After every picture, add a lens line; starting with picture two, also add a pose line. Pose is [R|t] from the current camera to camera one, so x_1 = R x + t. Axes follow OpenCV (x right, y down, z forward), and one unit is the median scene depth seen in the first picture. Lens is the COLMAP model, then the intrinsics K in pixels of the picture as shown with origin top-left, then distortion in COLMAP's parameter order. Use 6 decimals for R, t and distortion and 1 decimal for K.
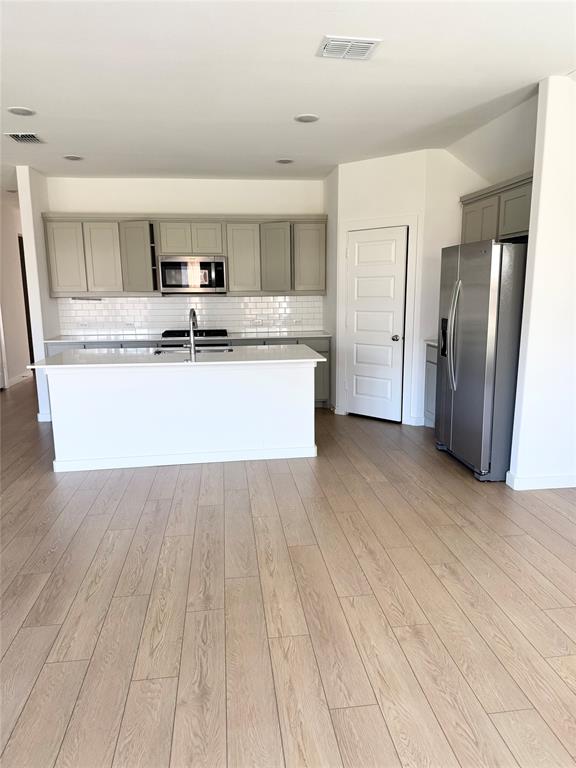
lens RADIAL K [[521.7, 0, 288.0], [0, 521.7, 384.0], [0, 0, 1]] dist [0.005329, 0.000296]
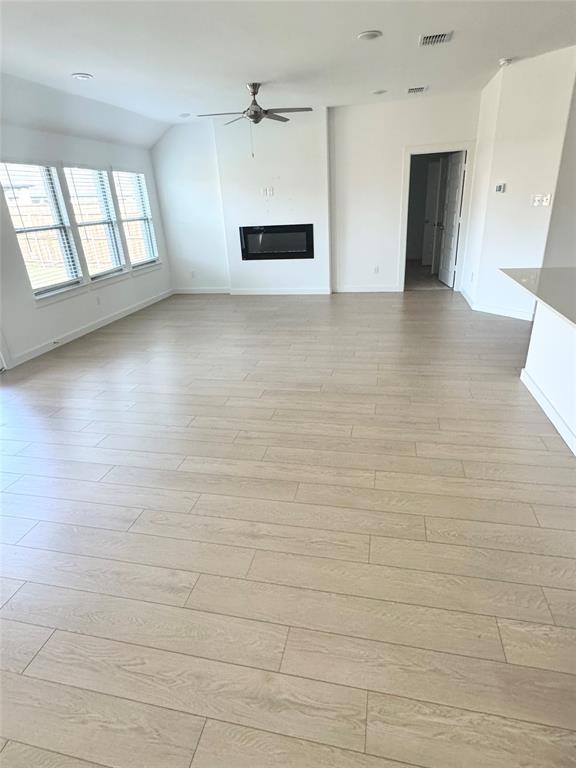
lens RADIAL K [[460.9, 0, 288.0], [0, 460.9, 384.0], [0, 0, 1]] dist [0.024214, 0.001042]
pose [[-0.350360, 0.384419, -0.854090, 0.744312], [-0.115658, 0.887154, 0.446745, -0.260515], [0.929447, 0.255304, -0.266362, 1.277040]]
